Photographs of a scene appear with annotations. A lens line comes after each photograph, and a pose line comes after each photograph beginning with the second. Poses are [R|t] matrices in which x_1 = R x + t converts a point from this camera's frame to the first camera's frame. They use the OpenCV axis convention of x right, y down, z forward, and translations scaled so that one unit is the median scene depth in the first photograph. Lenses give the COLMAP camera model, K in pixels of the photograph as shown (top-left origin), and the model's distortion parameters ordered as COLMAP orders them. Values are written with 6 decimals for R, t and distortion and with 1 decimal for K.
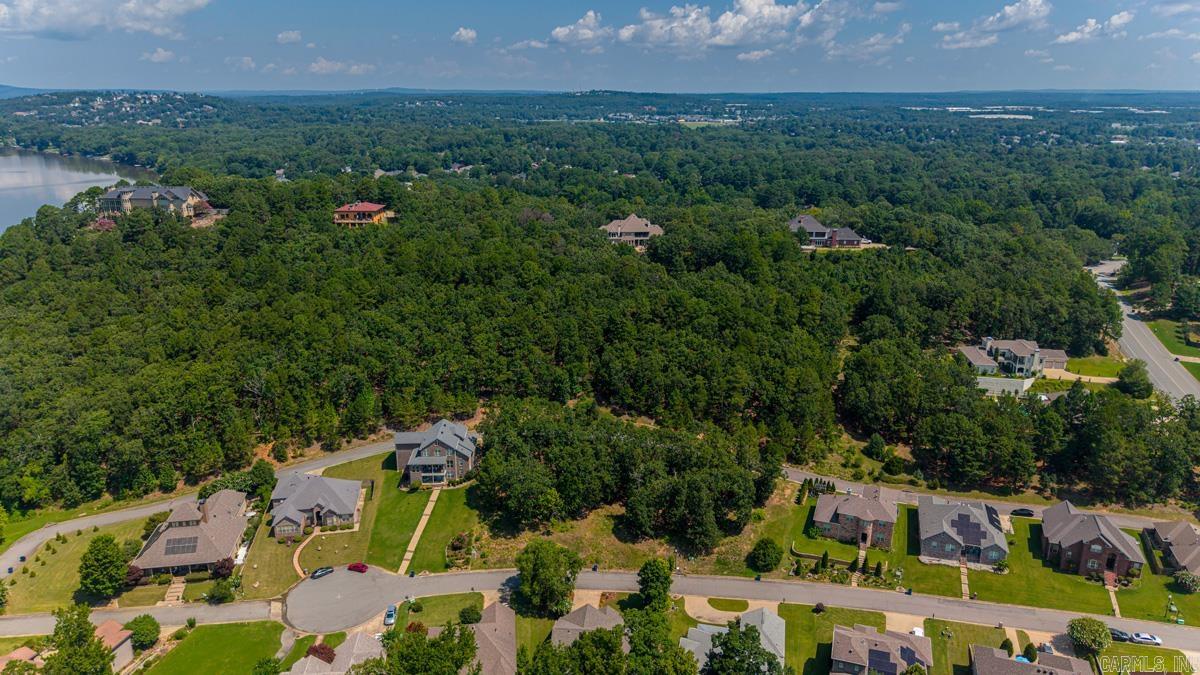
lens RADIAL K [[802.1, 0, 595.6], [0, 802.1, 332.4], [0, 0, 1]] dist [0.037221, -0.049495]
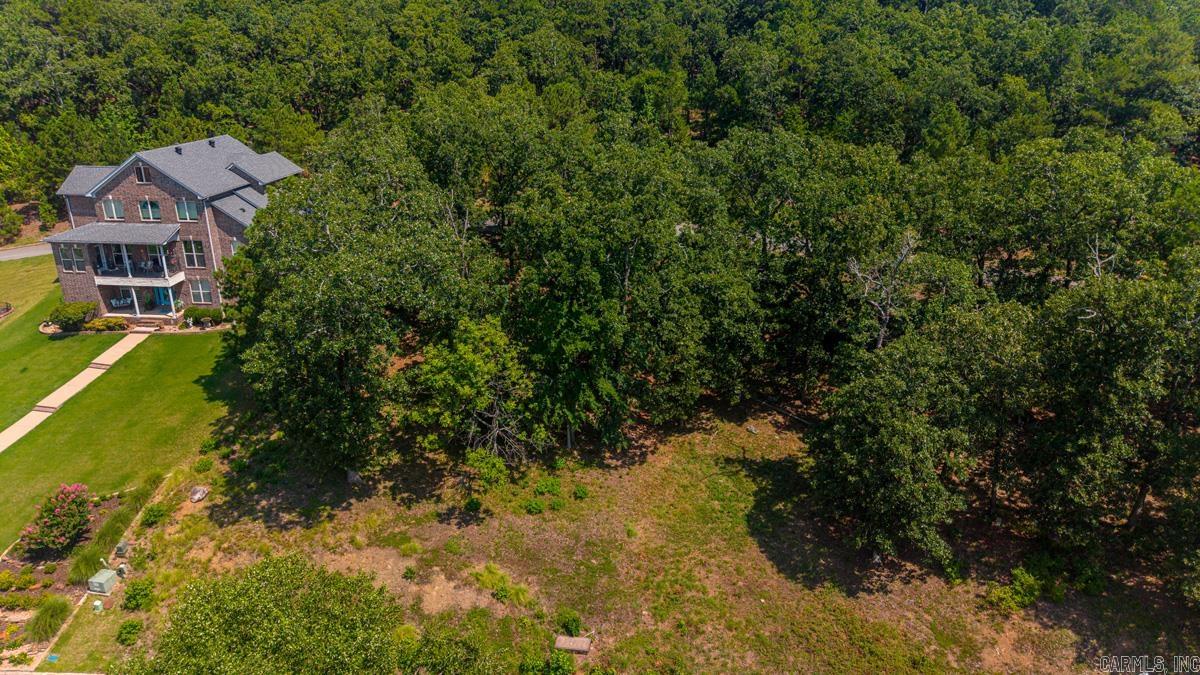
lens RADIAL K [[802.1, 0, 594.9], [0, 802.1, 338.6], [0, 0, 1]] dist [0.037221, -0.049495]
pose [[0.990486, 0.045678, -0.129808, 0.004462], [-0.038077, 0.997445, 0.060451, 0.180958], [0.132238, -0.054933, 0.989695, 0.764856]]
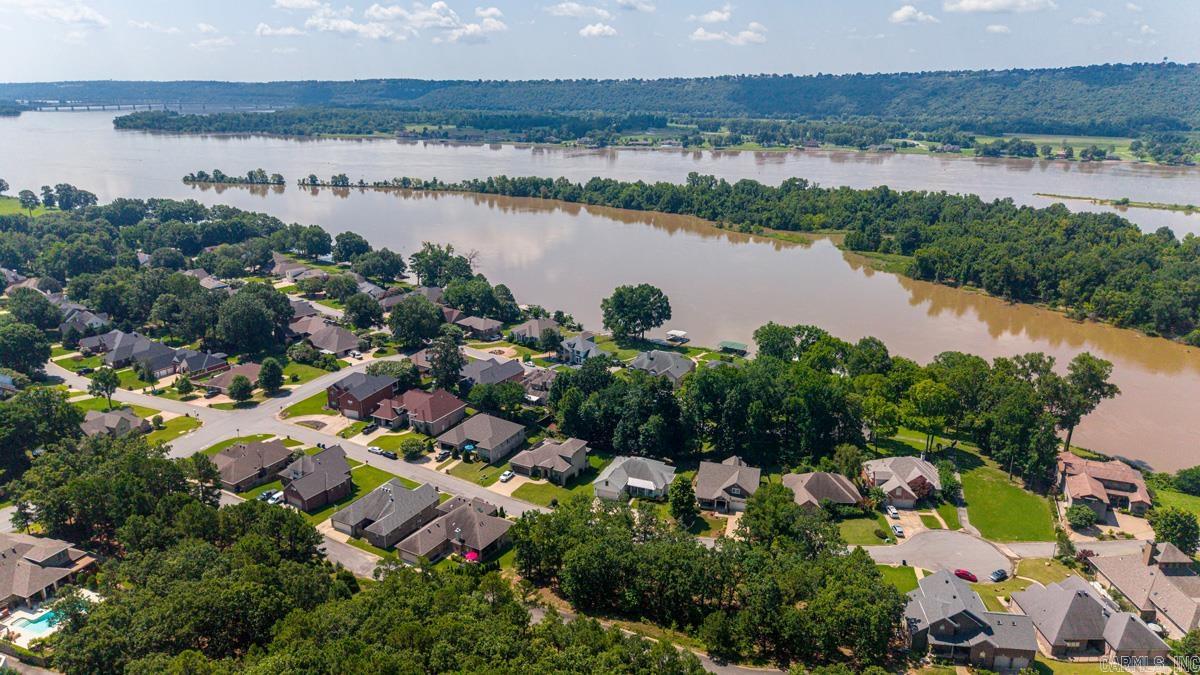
lens RADIAL K [[802.1, 0, 599.2], [0, 802.1, 335.6], [0, 0, 1]] dist [0.037221, -0.049495]
pose [[-0.986185, -0.053393, 0.156805, 0.016563], [0.043586, 0.829629, 0.556611, -0.509114], [-0.159809, 0.555756, -0.815841, 1.616730]]
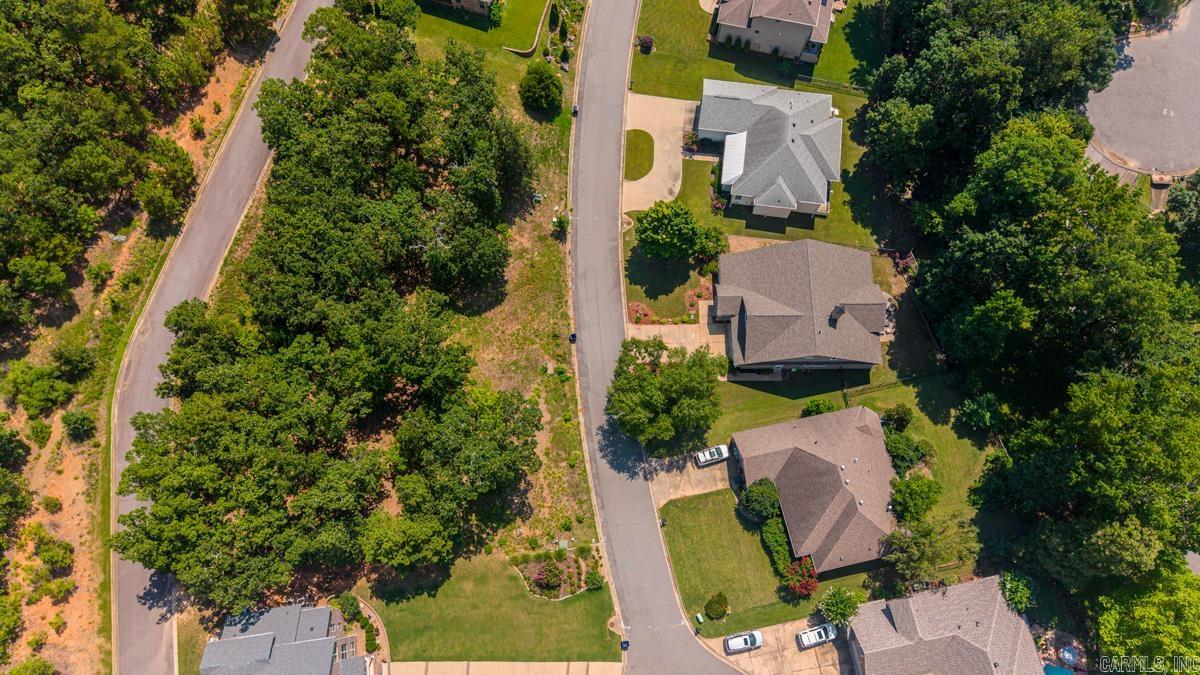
lens RADIAL K [[802.1, 0, 596.0], [0, 802.1, 333.9], [0, 0, 1]] dist [0.037221, -0.049495]
pose [[-0.095660, -0.952555, 0.288945, -0.166335], [0.288971, 0.251200, 0.923793, -0.257060], [-0.952546, 0.171867, 0.251231, 0.771134]]
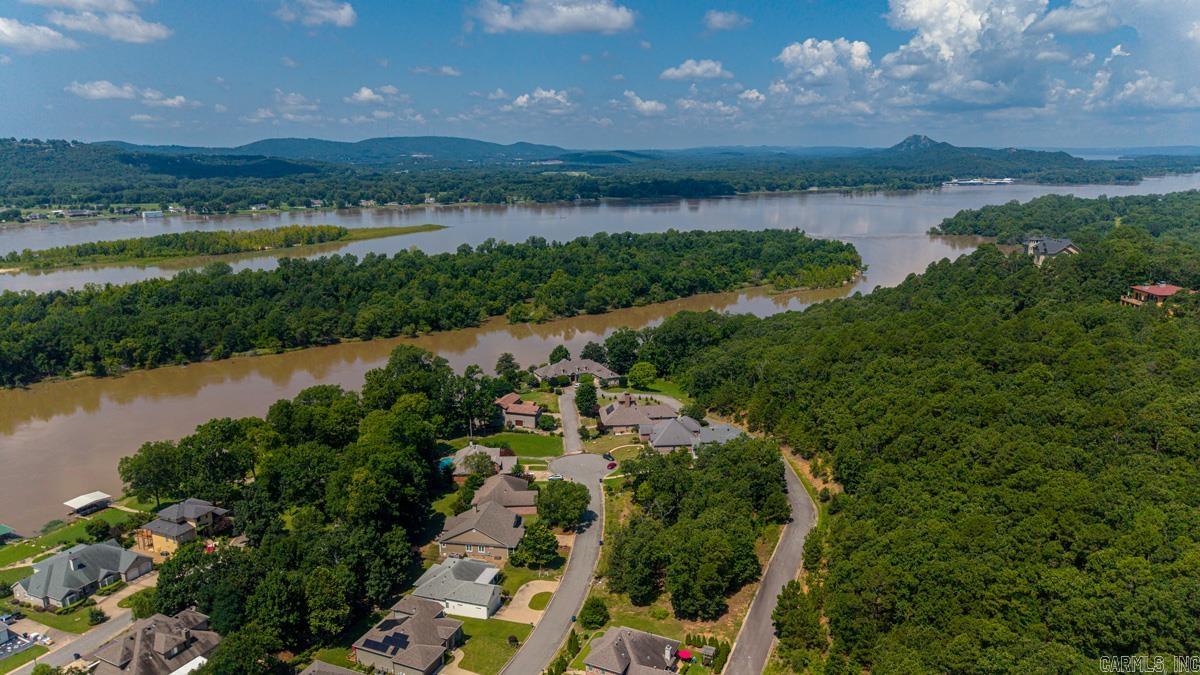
lens RADIAL K [[802.1, 0, 600.9], [0, 802.1, 327.6], [0, 0, 1]] dist [0.037221, -0.049495]
pose [[-0.073853, 0.212652, -0.974333, 1.022718], [-0.285075, 0.931732, 0.224962, -0.255489], [0.955656, 0.294372, -0.008190, 0.853290]]
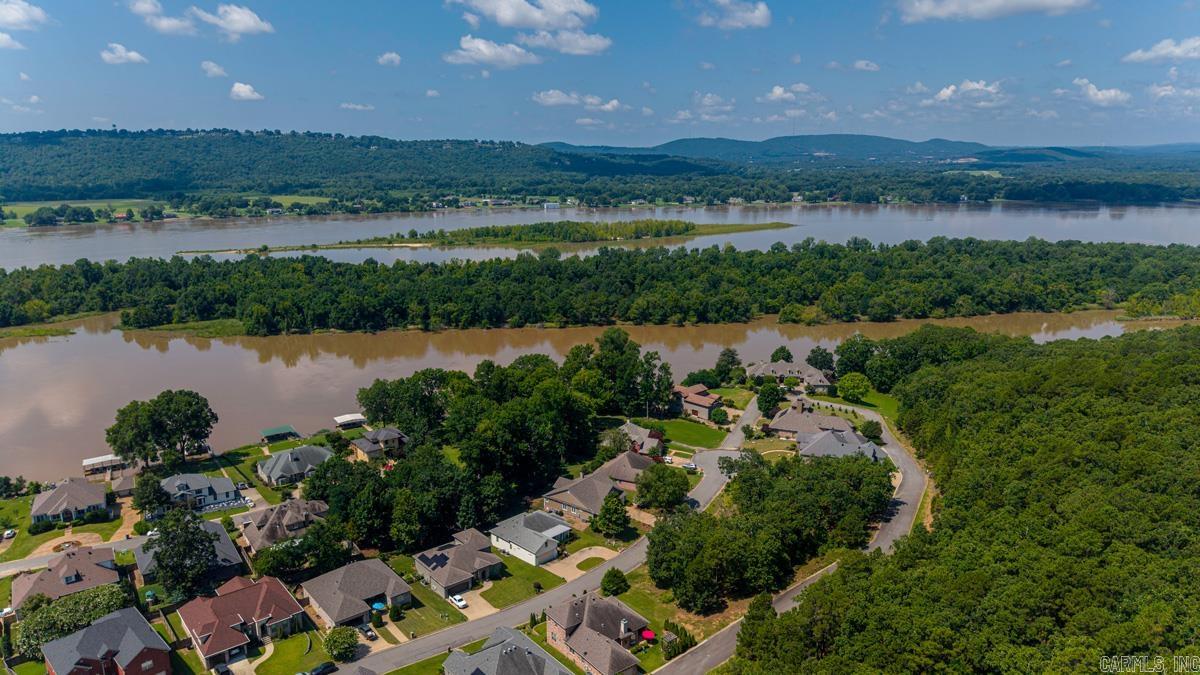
lens RADIAL K [[802.1, 0, 599.4], [0, 802.1, 335.3], [0, 0, 1]] dist [0.037221, -0.049495]
pose [[-0.533279, 0.190073, -0.824309, 0.958546], [-0.240509, 0.900152, 0.363156, -0.366813], [0.811030, 0.391917, -0.434317, 1.227513]]
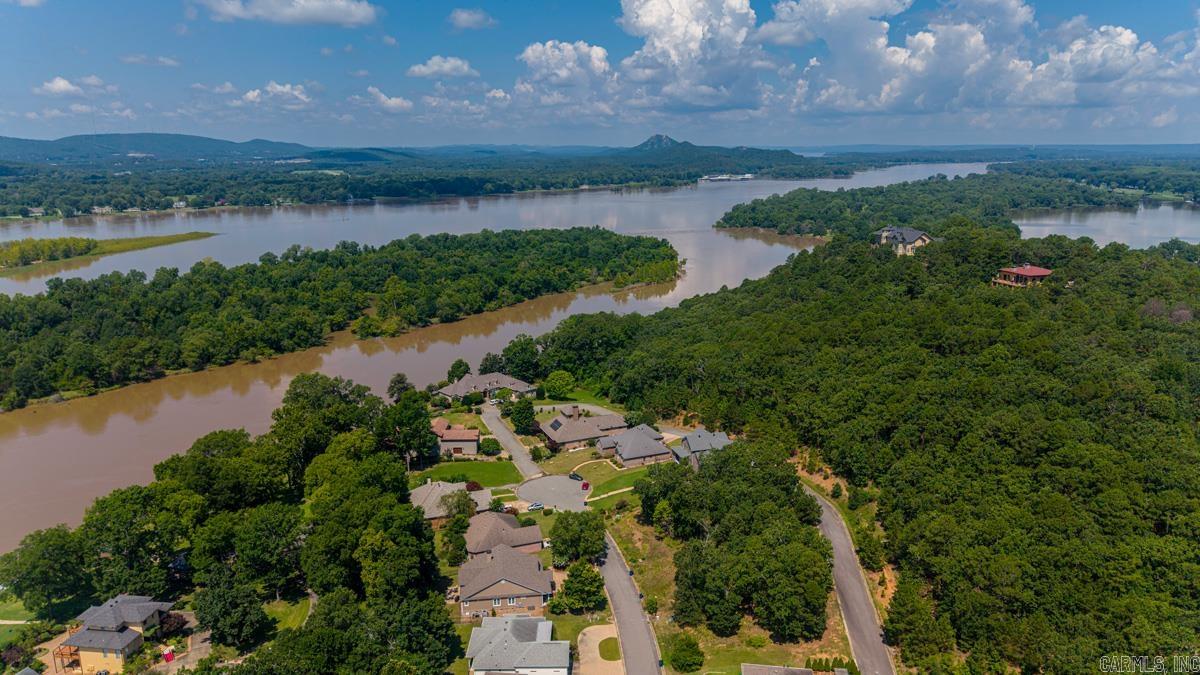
lens RADIAL K [[802.1, 0, 598.6], [0, 802.1, 322.4], [0, 0, 1]] dist [0.037221, -0.049495]
pose [[0.224019, 0.203551, -0.953091, 0.908756], [-0.276296, 0.951087, 0.138181, -0.162883], [0.934599, 0.232380, 0.269302, 0.540840]]
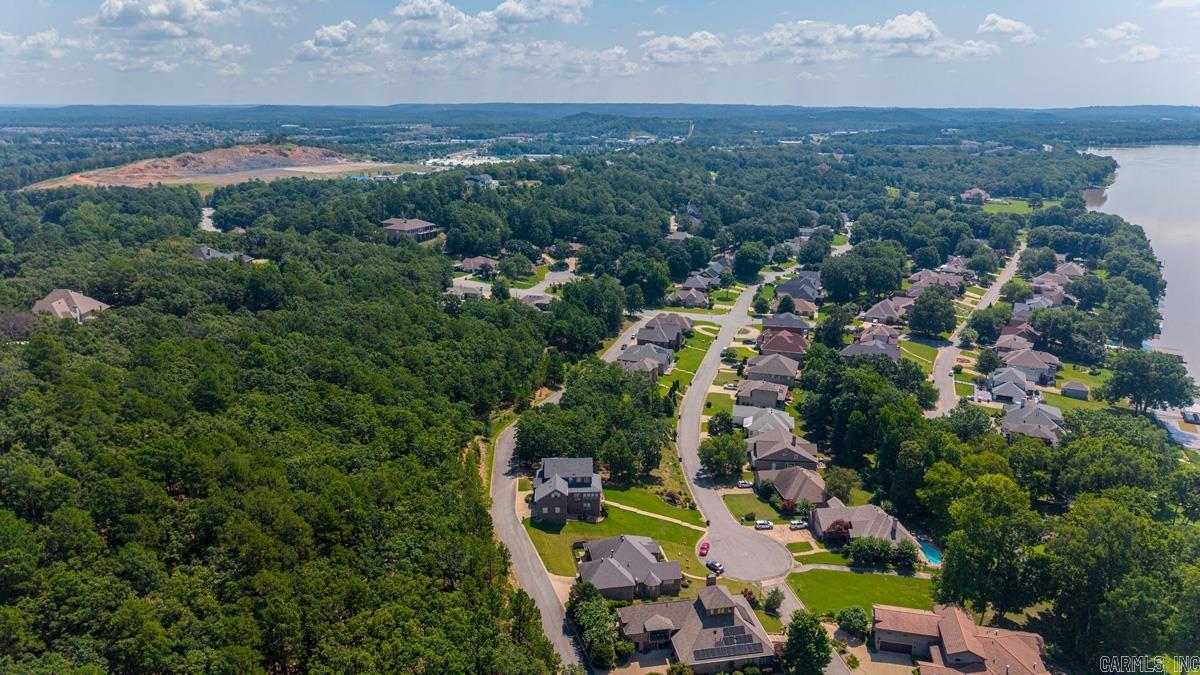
lens RADIAL K [[802.1, 0, 599.9], [0, 802.1, 329.5], [0, 0, 1]] dist [0.037221, -0.049495]
pose [[-0.007128, -0.272105, 0.962241, -1.200836], [0.285395, 0.921689, 0.262752, -0.304139], [-0.958383, 0.276492, 0.071088, 0.907561]]
